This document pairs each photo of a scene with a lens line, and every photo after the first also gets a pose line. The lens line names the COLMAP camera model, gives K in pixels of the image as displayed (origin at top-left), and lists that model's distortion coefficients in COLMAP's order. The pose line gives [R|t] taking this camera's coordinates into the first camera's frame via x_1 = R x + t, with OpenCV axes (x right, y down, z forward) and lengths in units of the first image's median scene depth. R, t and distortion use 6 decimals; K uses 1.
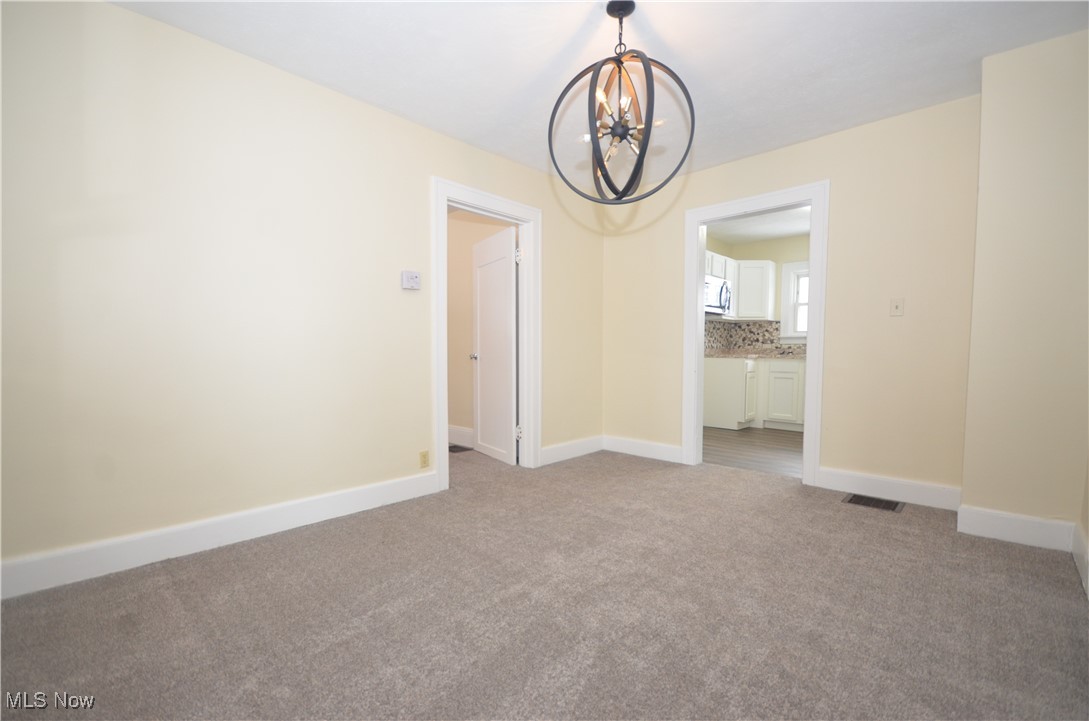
lens RADIAL K [[472.7, 0, 541.6], [0, 472.7, 379.1], [0, 0, 1]] dist [-0.001411, -0.007125]
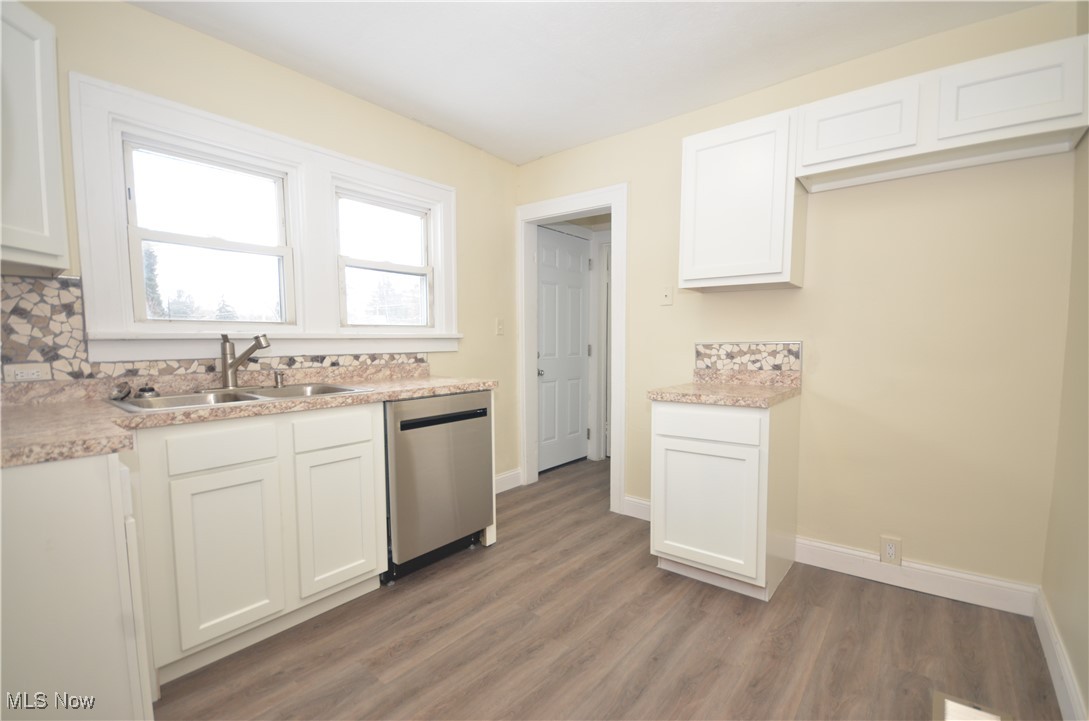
lens RADIAL K [[472.7, 0, 541.6], [0, 472.7, 379.1], [0, 0, 1]] dist [-0.001411, -0.007125]
pose [[-0.077288, -0.088343, 0.993087, 0.201091], [0.062480, 0.993680, 0.093258, -0.072449], [-0.995049, 0.069256, -0.071280, 0.742104]]
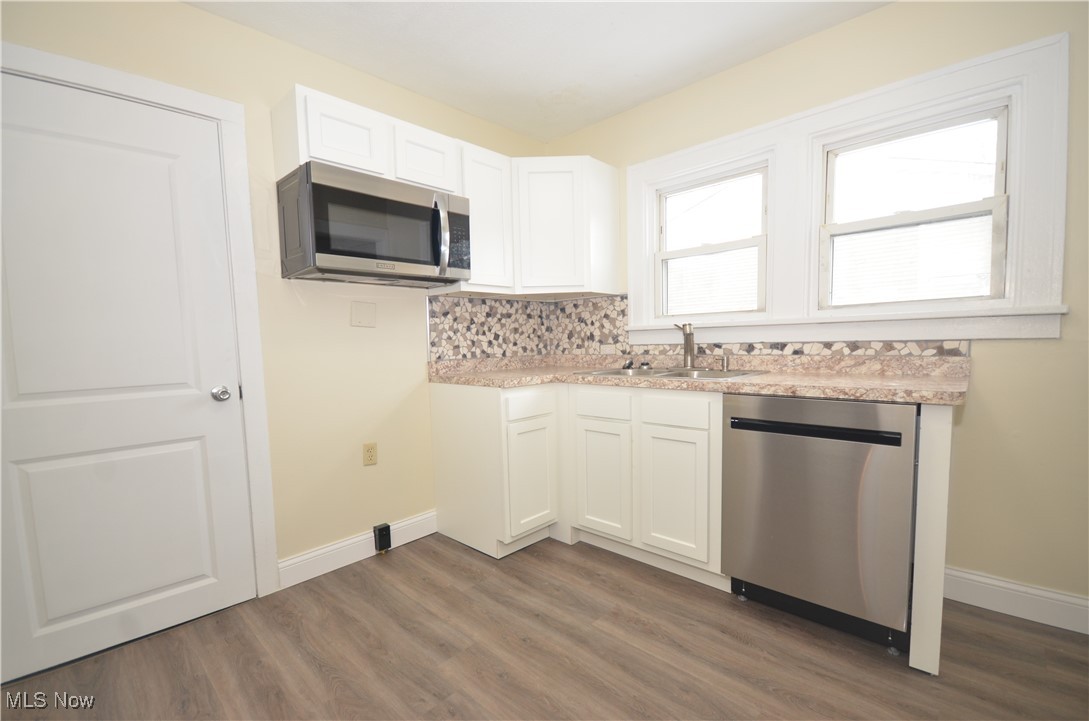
lens RADIAL K [[472.7, 0, 541.6], [0, 472.7, 379.1], [0, 0, 1]] dist [-0.001411, -0.007125]
pose [[0.999553, -0.029829, -0.001878, 0.413887], [0.029862, 0.999332, 0.021056, -0.052104], [0.001248, -0.021103, 0.999777, 0.531305]]
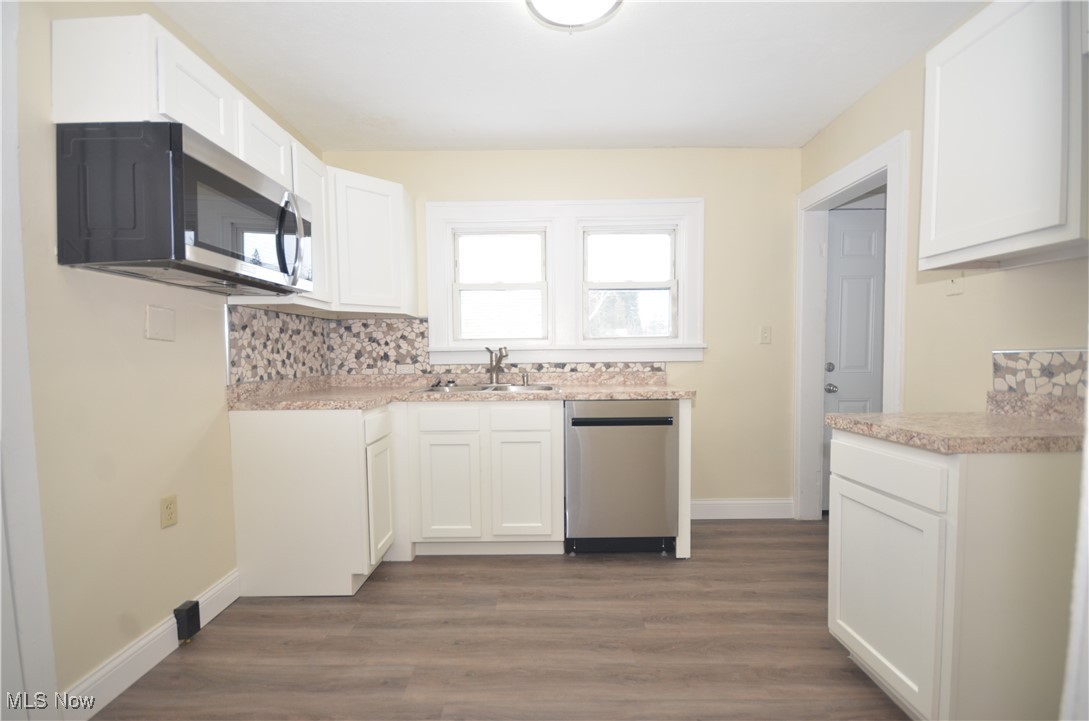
lens RADIAL K [[472.7, 0, 541.6], [0, 472.7, 379.1], [0, 0, 1]] dist [-0.001411, -0.007125]
pose [[0.726239, -0.050019, 0.685621, 0.245135], [0.056544, 0.998316, 0.012938, -0.057887], [-0.685113, 0.029371, 0.727844, 0.551121]]
